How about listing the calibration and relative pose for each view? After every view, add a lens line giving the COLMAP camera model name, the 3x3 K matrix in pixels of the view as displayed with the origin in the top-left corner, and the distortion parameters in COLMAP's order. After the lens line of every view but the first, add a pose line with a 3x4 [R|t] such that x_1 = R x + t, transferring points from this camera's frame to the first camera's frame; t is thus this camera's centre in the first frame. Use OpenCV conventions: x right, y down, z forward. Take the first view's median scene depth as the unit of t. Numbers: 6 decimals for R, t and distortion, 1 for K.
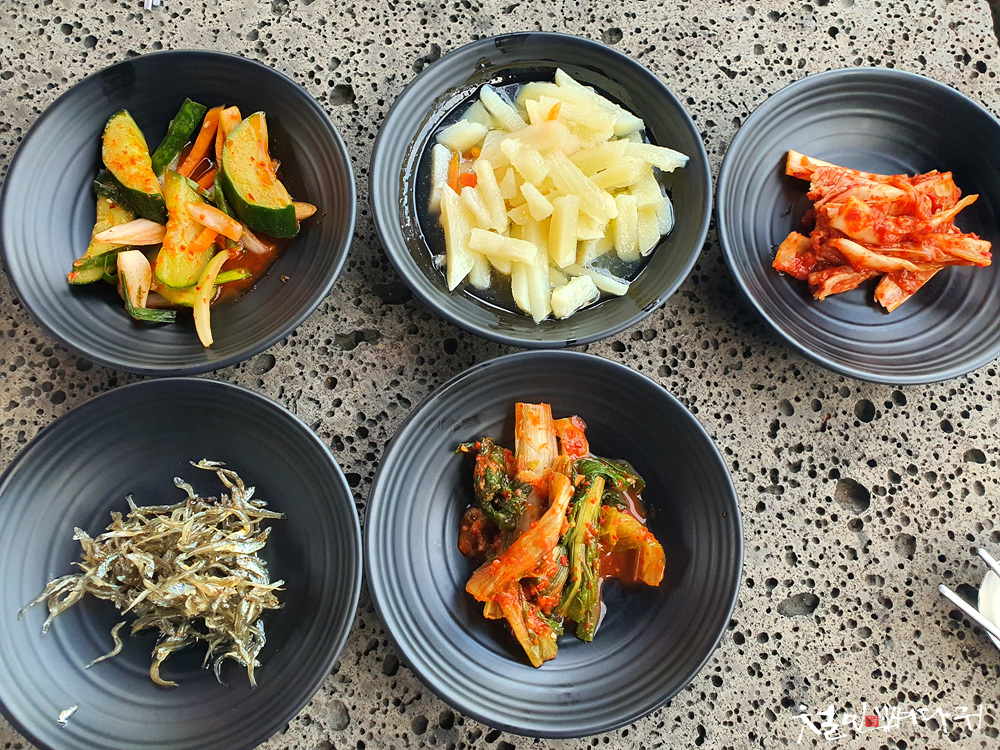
lens RADIAL K [[816.8, 0, 500.0], [0, 816.8, 375.0], [0, 0, 1]] dist [-0.002997, 0.005354]
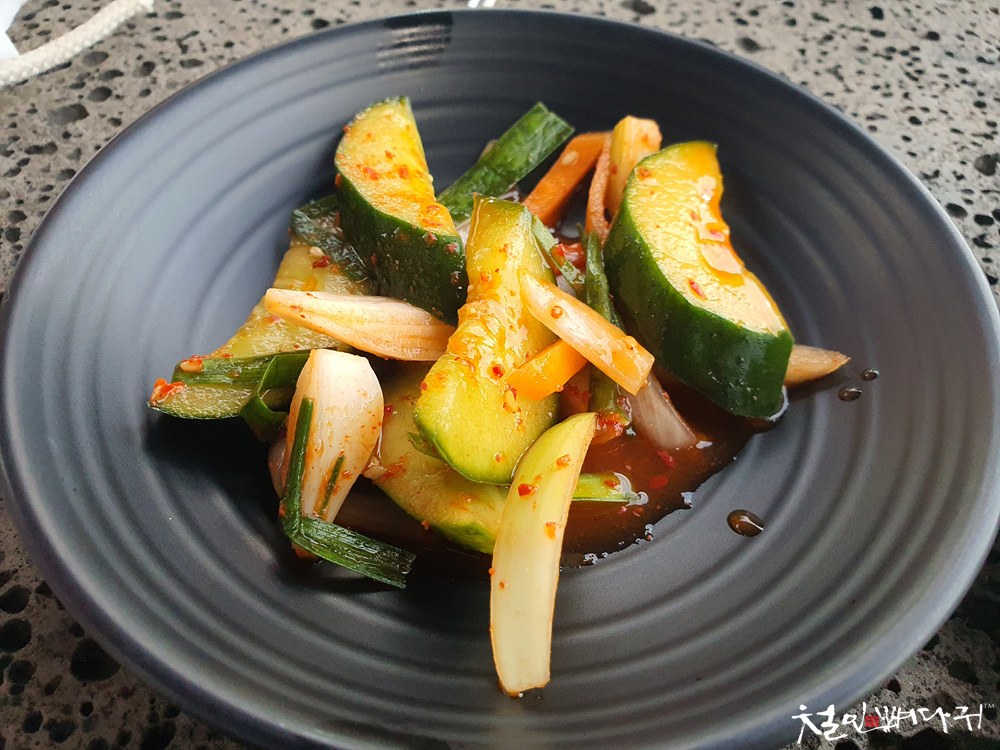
lens RADIAL K [[816.8, 0, 500.0], [0, 816.8, 375.0], [0, 0, 1]] dist [-0.002997, 0.005354]
pose [[0.974982, 0.174970, -0.137099, -0.329806], [-0.214794, 0.900353, -0.378454, -0.026322], [0.057219, 0.398433, 0.915411, 0.670382]]
